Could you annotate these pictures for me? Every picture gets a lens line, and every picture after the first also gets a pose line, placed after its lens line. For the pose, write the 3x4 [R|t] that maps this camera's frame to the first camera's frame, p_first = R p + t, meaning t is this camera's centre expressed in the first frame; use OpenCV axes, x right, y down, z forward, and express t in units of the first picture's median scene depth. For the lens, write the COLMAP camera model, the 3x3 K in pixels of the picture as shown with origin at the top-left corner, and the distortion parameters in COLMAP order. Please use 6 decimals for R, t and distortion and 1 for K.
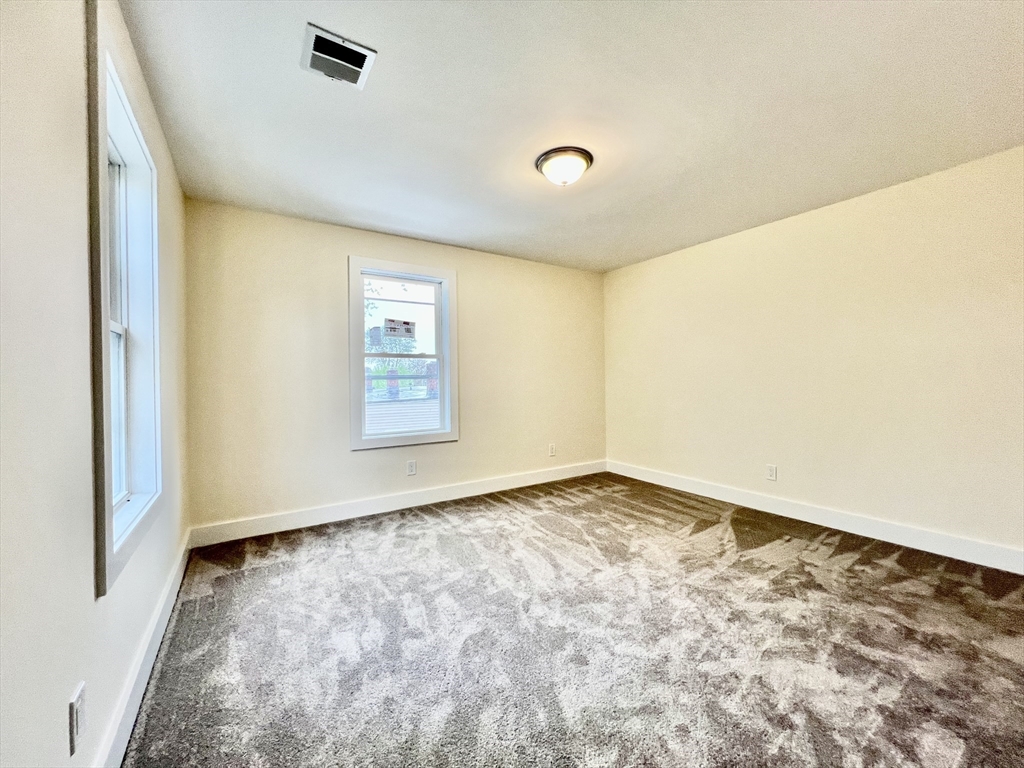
lens RADIAL K [[408.8, 0, 522.5], [0, 408.8, 379.1], [0, 0, 1]] dist [0.015269, 0.000242]
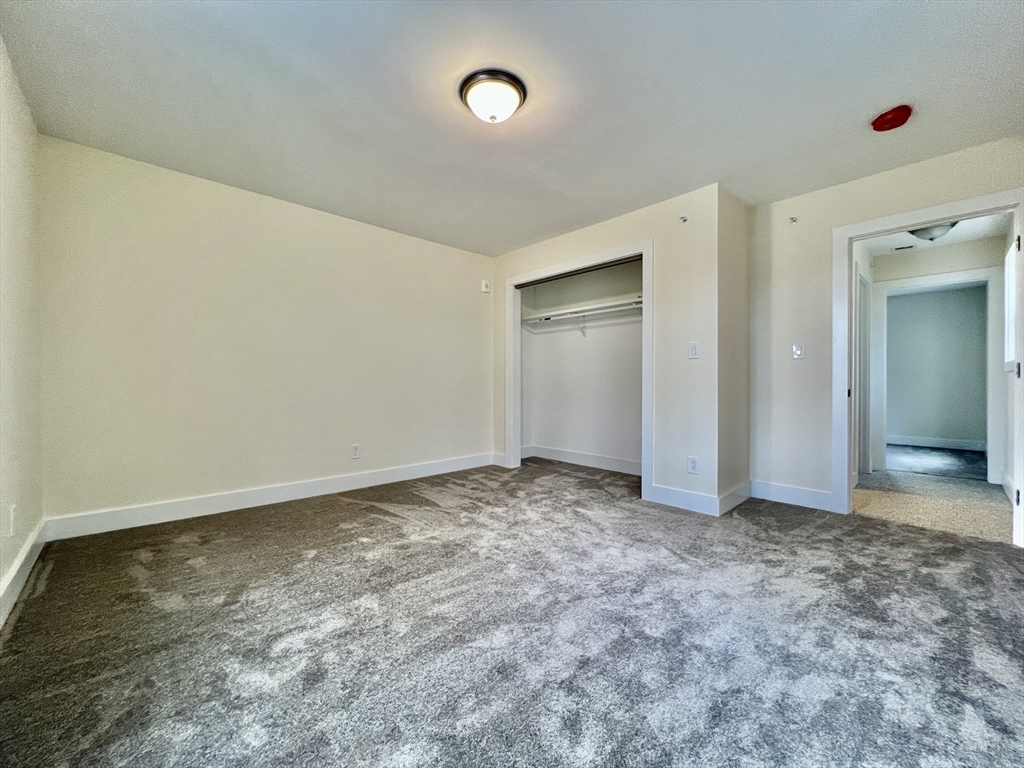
lens RADIAL K [[417.8, 0, 511.0], [0, 417.8, 381.9], [0, 0, 1]] dist [0.000937, 0.000168]
pose [[-0.141307, 0.005626, 0.989950, -0.675342], [0.004621, 0.999977, -0.005023, 0.075768], [-0.989955, 0.003865, -0.141330, 0.997095]]
